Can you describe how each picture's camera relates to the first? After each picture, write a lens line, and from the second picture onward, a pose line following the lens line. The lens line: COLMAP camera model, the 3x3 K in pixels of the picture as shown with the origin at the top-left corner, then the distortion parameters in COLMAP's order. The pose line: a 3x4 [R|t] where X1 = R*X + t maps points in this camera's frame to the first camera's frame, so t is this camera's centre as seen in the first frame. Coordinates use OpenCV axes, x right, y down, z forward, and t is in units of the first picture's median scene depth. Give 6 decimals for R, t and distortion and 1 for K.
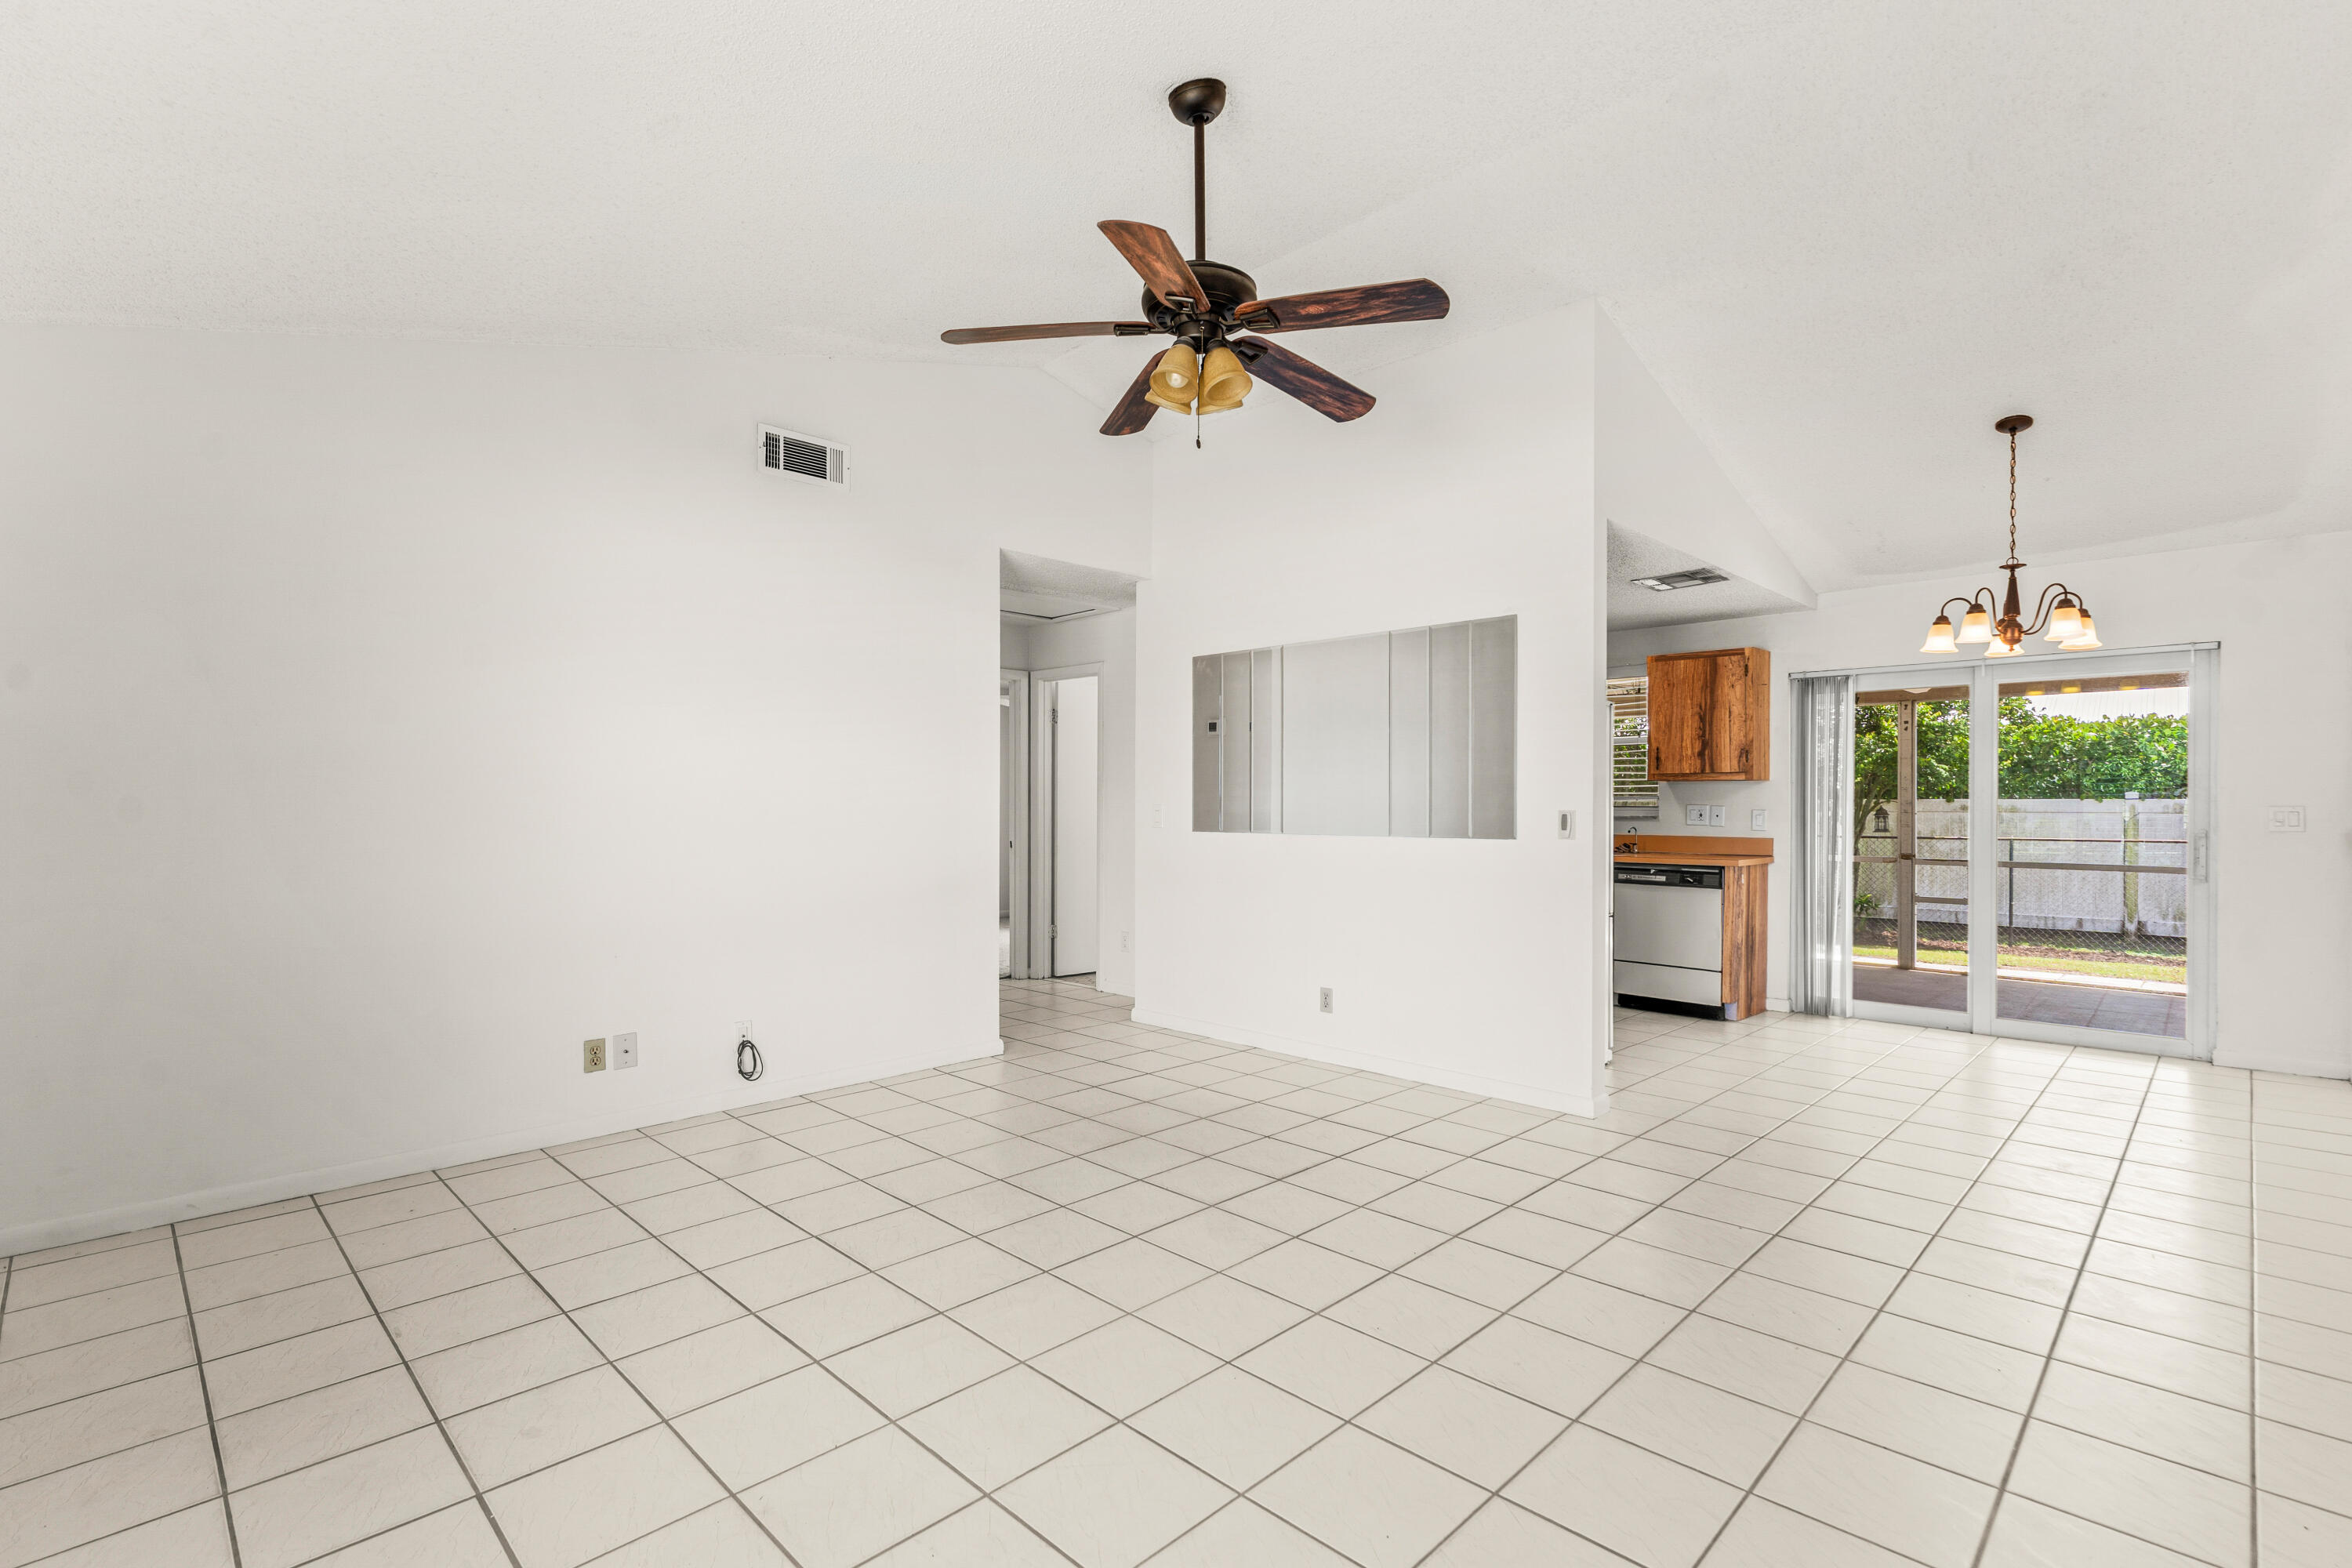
lens RADIAL K [[1075.7, 0, 1183.9], [0, 1075.7, 807.7], [0, 0, 1]] dist [-0.001845, -0.001214]
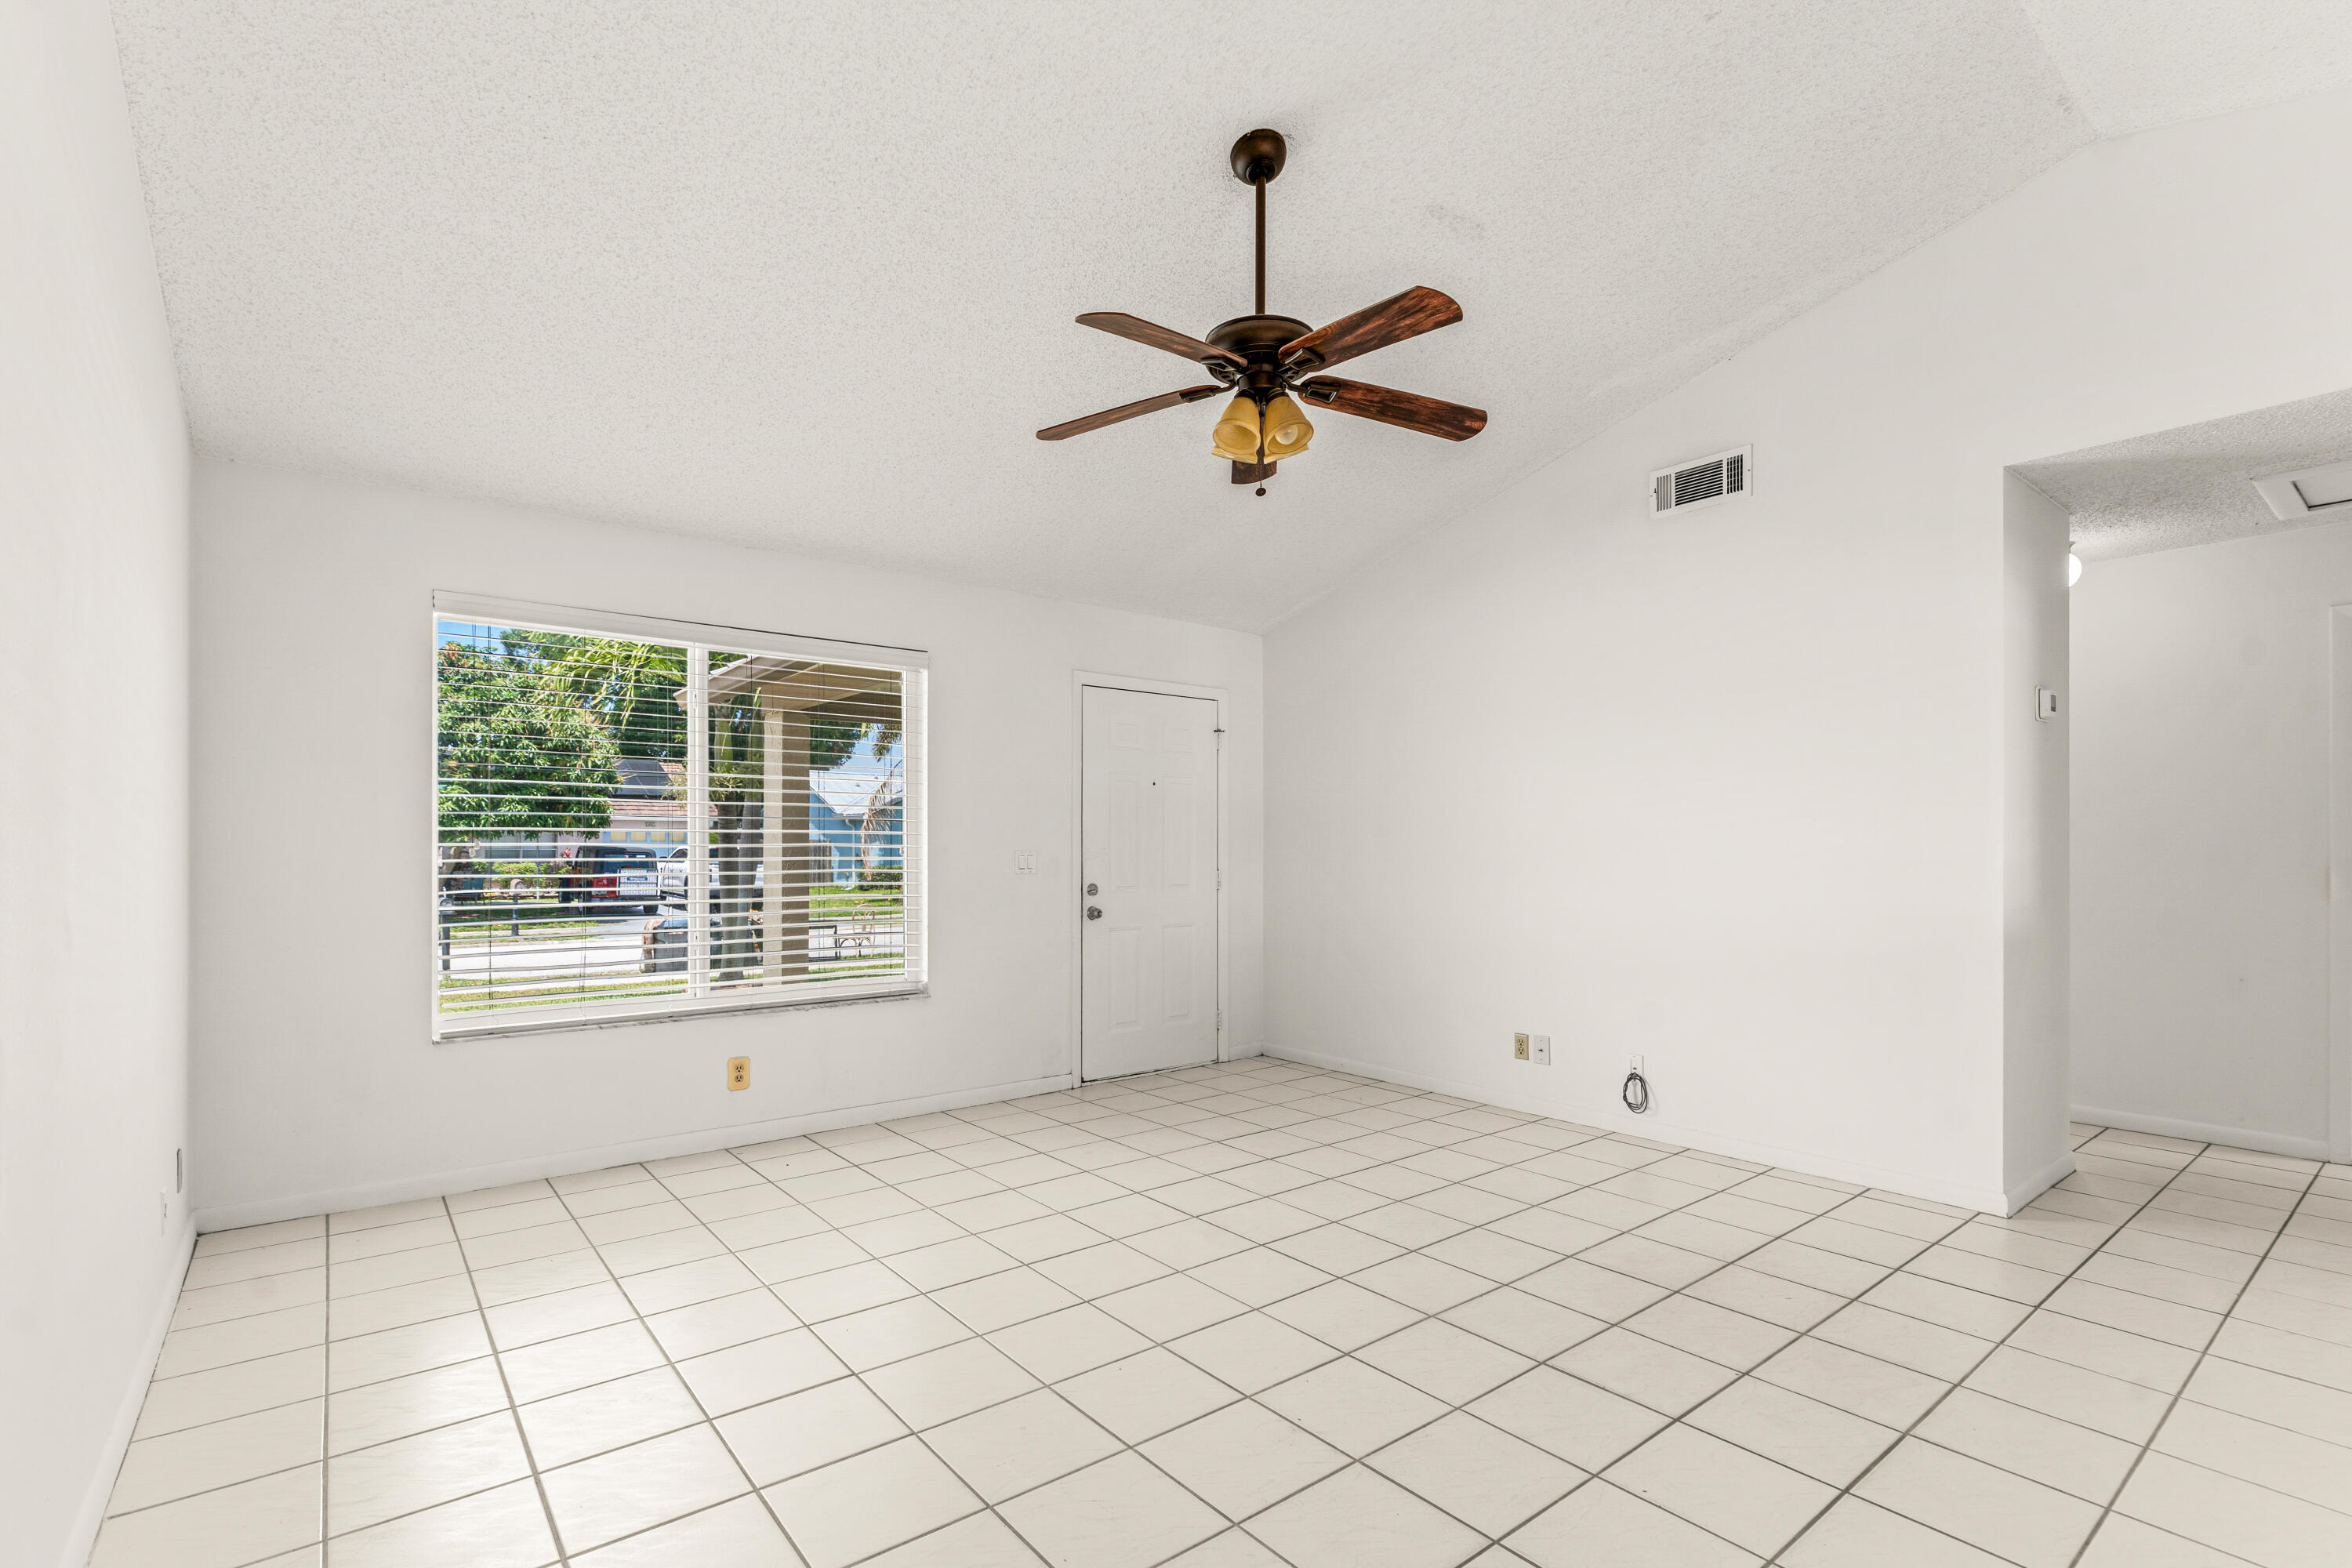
lens RADIAL K [[1075.7, 0, 1165.9], [0, 1075.7, 837.4], [0, 0, 1]] dist [-0.001845, -0.001214]
pose [[-0.128006, -0.012446, -0.991695, 0.460185], [-0.008149, 0.999901, -0.011497, 0.003608], [0.991740, 0.006610, -0.128095, 0.462178]]
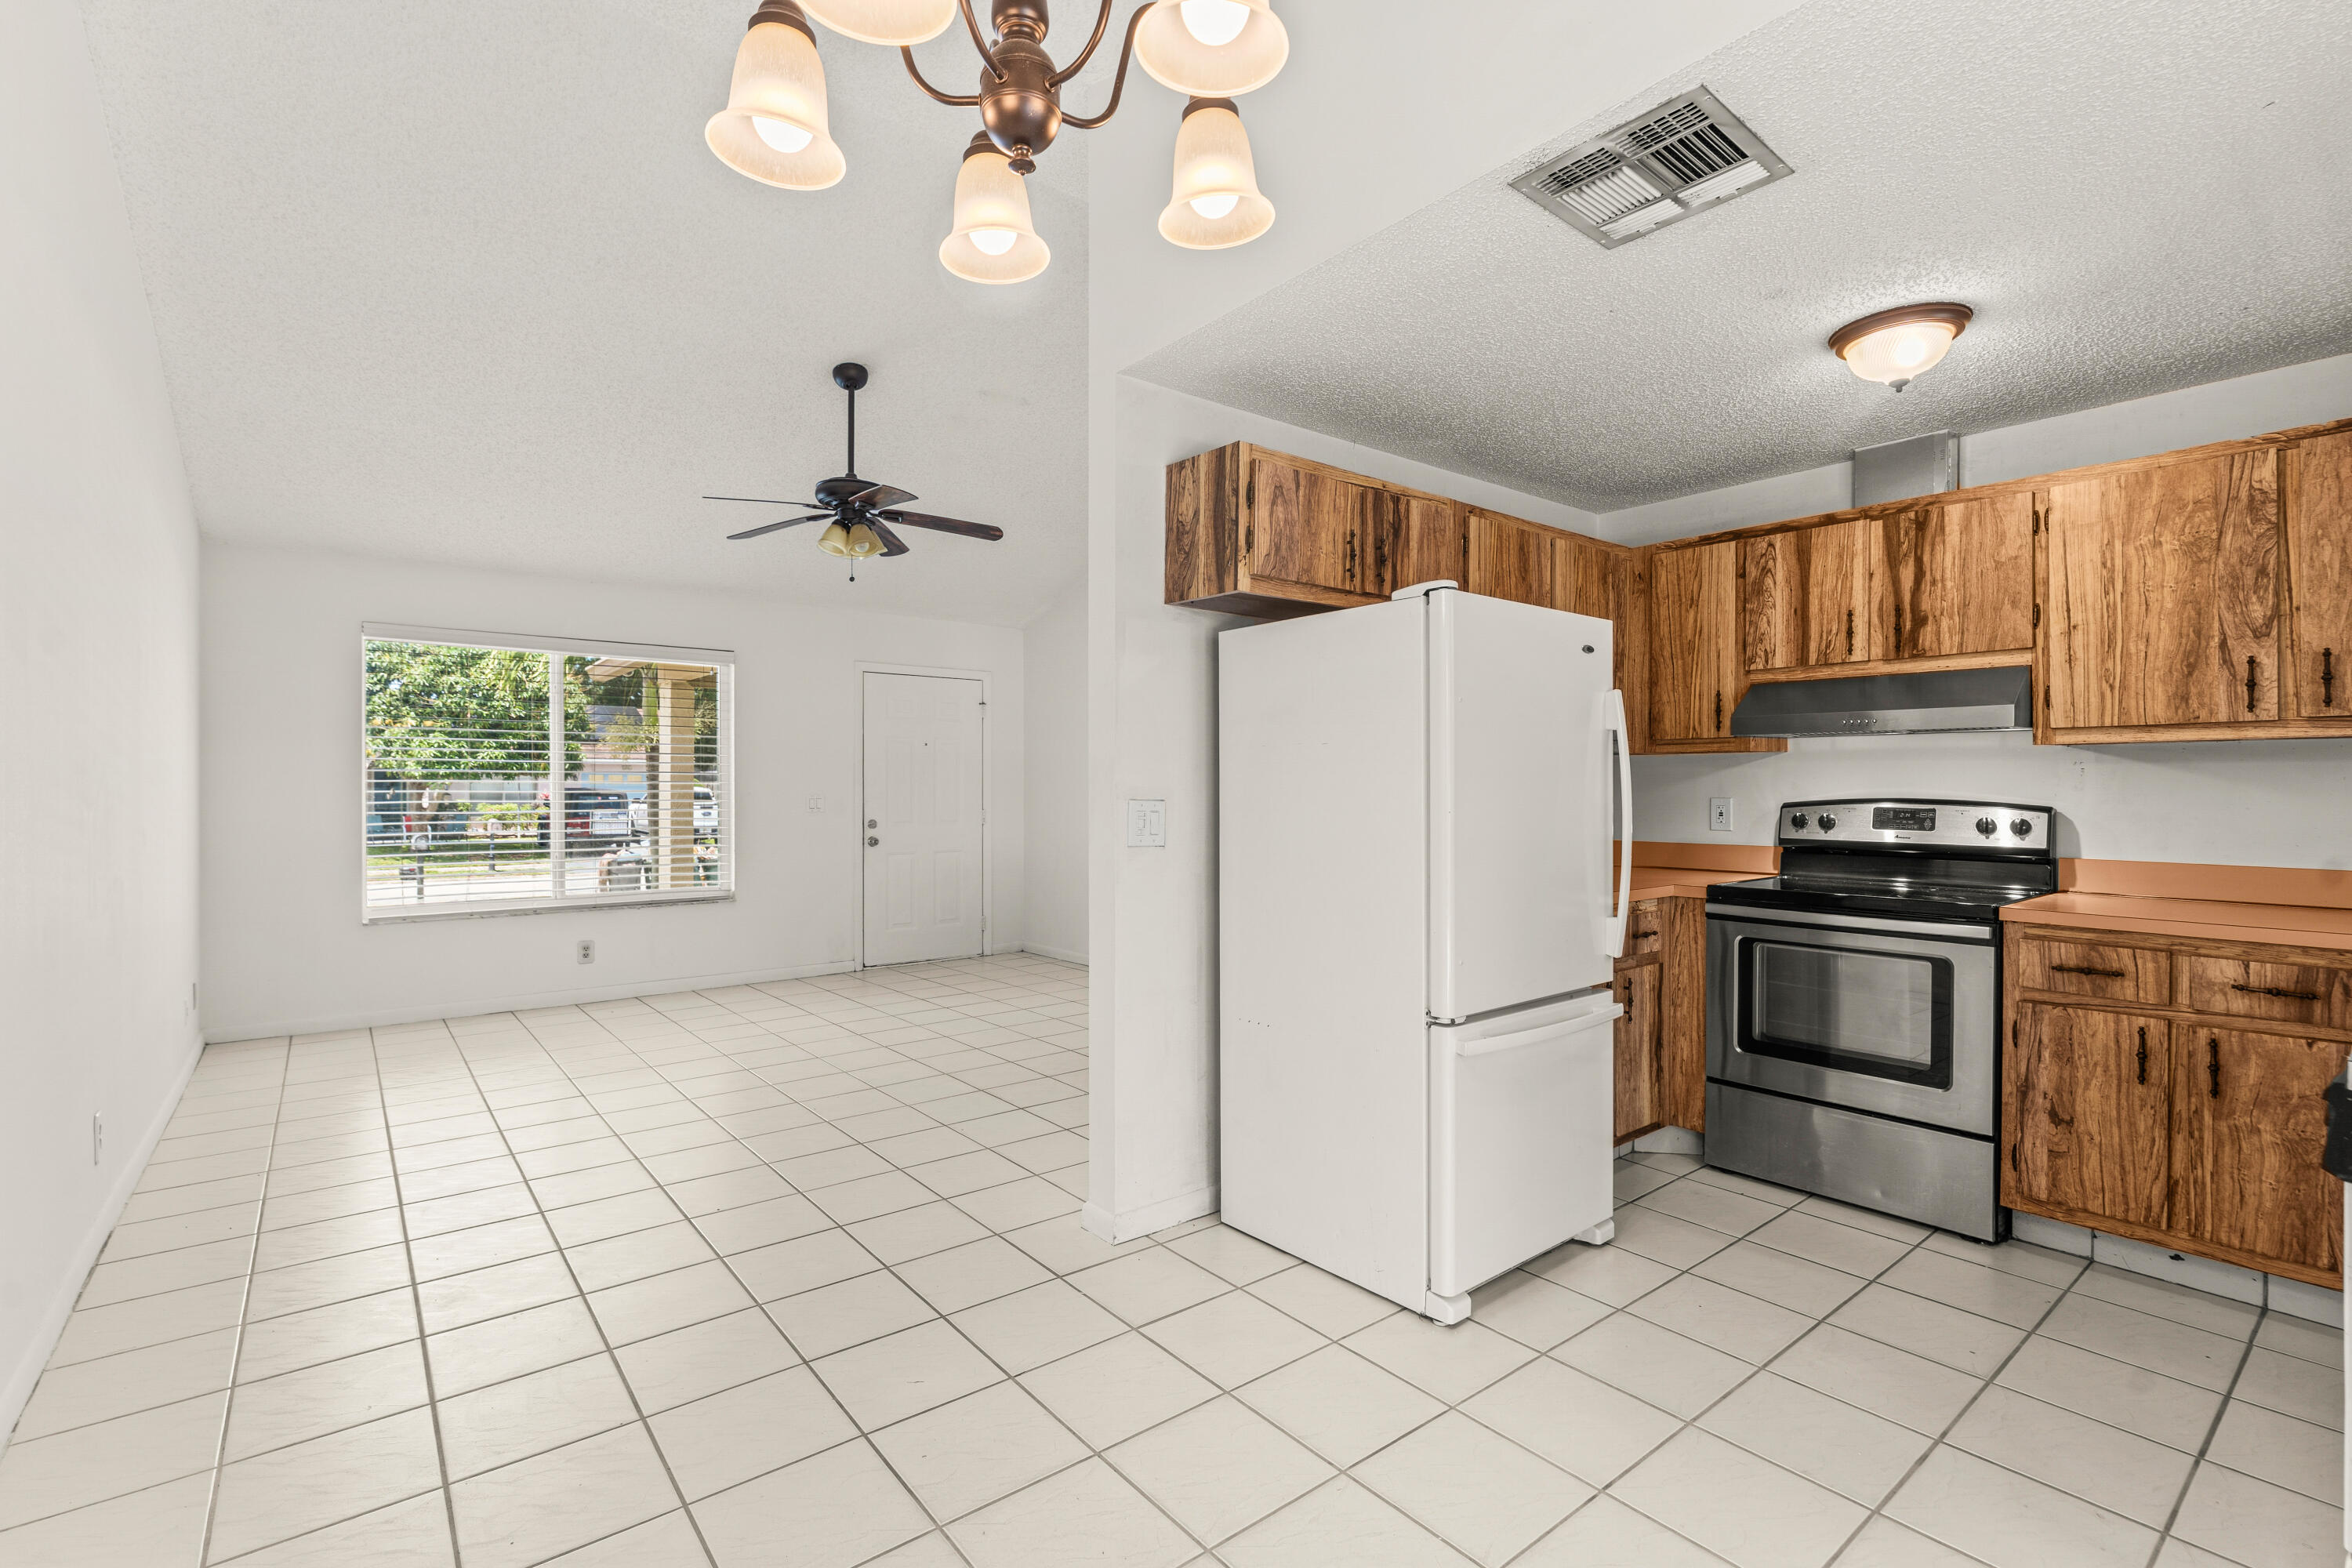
lens RADIAL K [[1075.7, 0, 1177.0], [0, 1075.7, 781.5], [0, 0, 1]] dist [-0.001845, -0.001214]
pose [[-0.121863, -0.009480, -0.992502, 0.724097], [-0.008107, 0.999931, -0.008556, -0.002635], [0.992514, 0.007003, -0.121931, 0.762904]]
